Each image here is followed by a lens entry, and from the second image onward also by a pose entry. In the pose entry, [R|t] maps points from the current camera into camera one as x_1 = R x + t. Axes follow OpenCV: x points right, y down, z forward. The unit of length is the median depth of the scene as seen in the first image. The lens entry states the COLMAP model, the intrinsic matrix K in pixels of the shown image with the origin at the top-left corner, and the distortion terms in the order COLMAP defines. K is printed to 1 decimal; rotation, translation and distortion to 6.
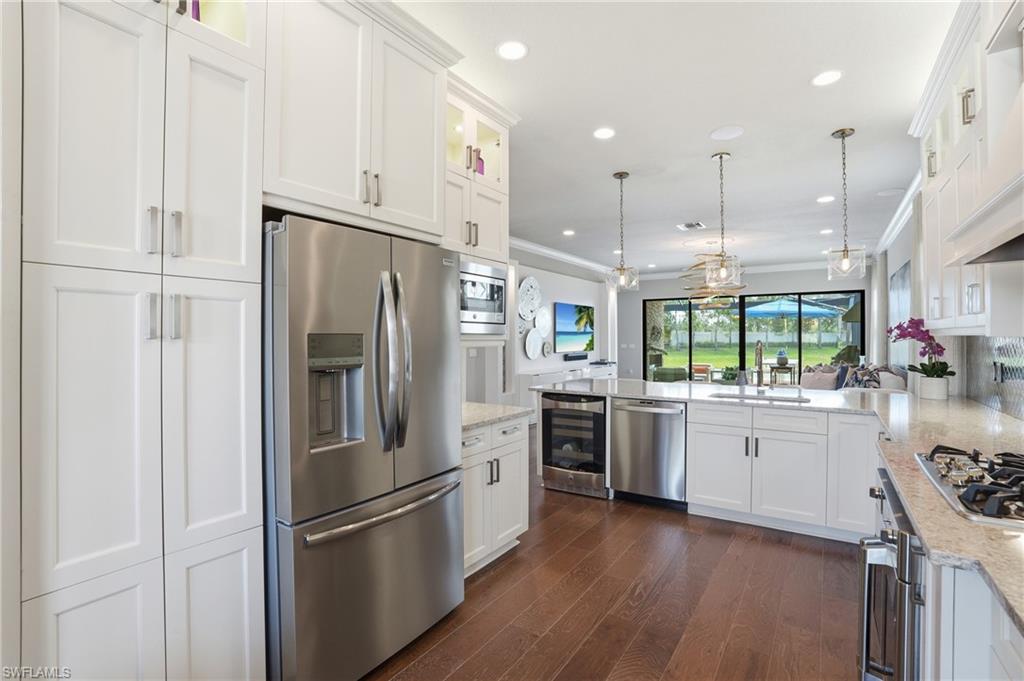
lens RADIAL K [[477.5, 0, 512.0], [0, 477.5, 340.5], [0, 0, 1]] dist [-0.002869, 0.000053]
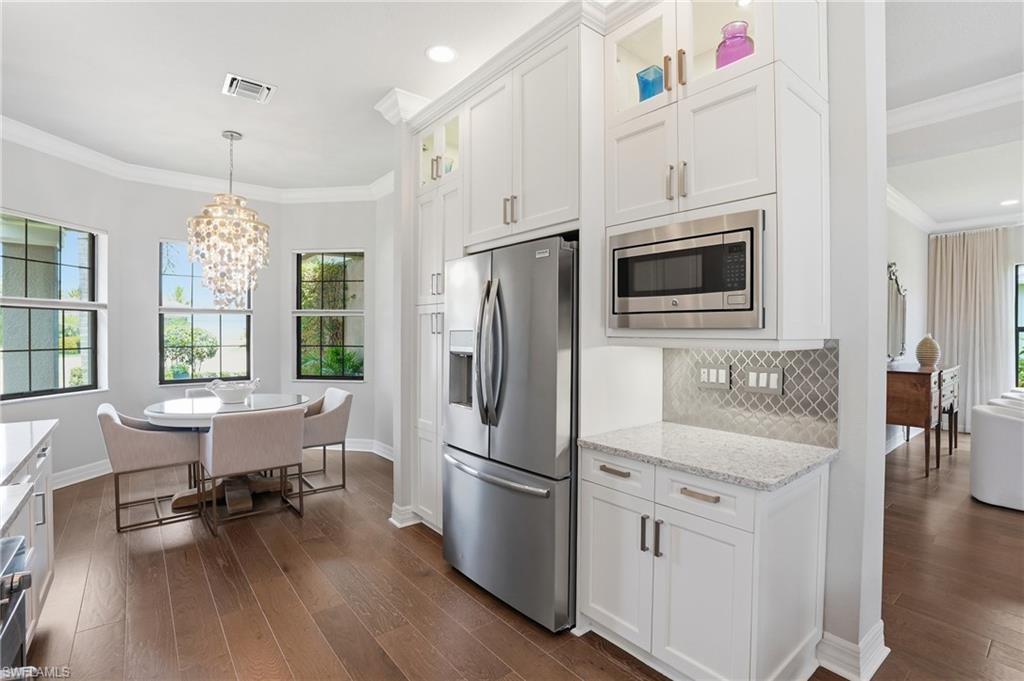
lens RADIAL K [[477.5, 0, 512.0], [0, 477.5, 340.5], [0, 0, 1]] dist [-0.002869, 0.000053]
pose [[-0.272230, 0.015542, -0.962107, 0.695118], [-0.009980, 0.999770, 0.018974, -0.009015], [0.962180, 0.014767, -0.272012, 1.058627]]
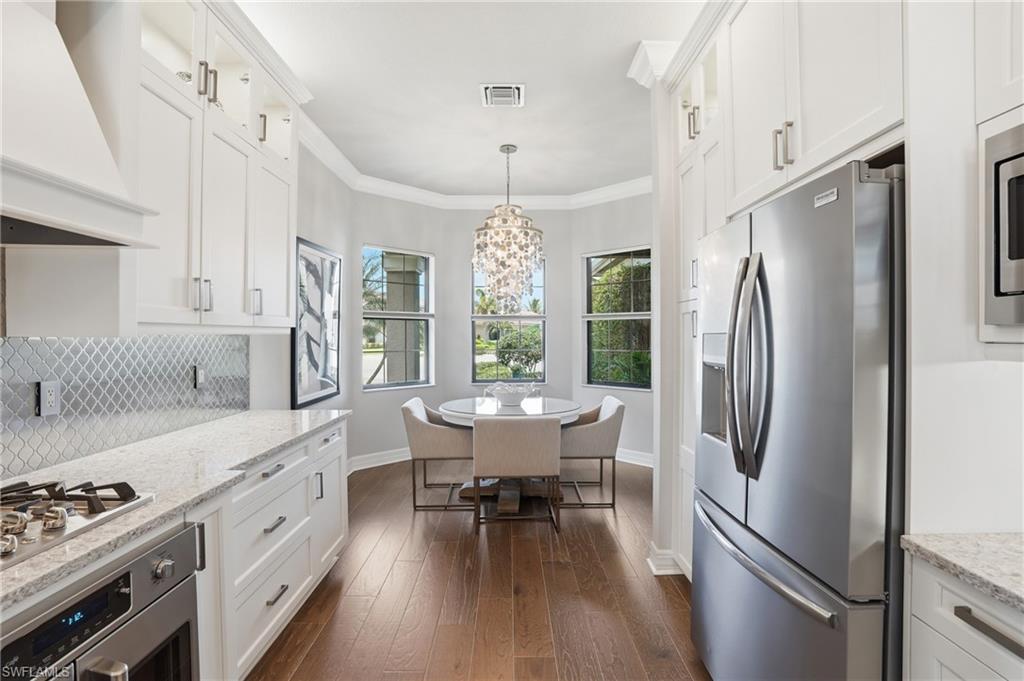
lens RADIAL K [[479.9, 0, 518.3], [0, 479.9, 337.5], [0, 0, 1]] dist [-0.071085, 0.035834]
pose [[-0.804209, 0.002567, -0.594341, 0.408193], [-0.002345, 0.999969, 0.007492, -0.007459], [0.594342, 0.007418, -0.804178, 1.076312]]
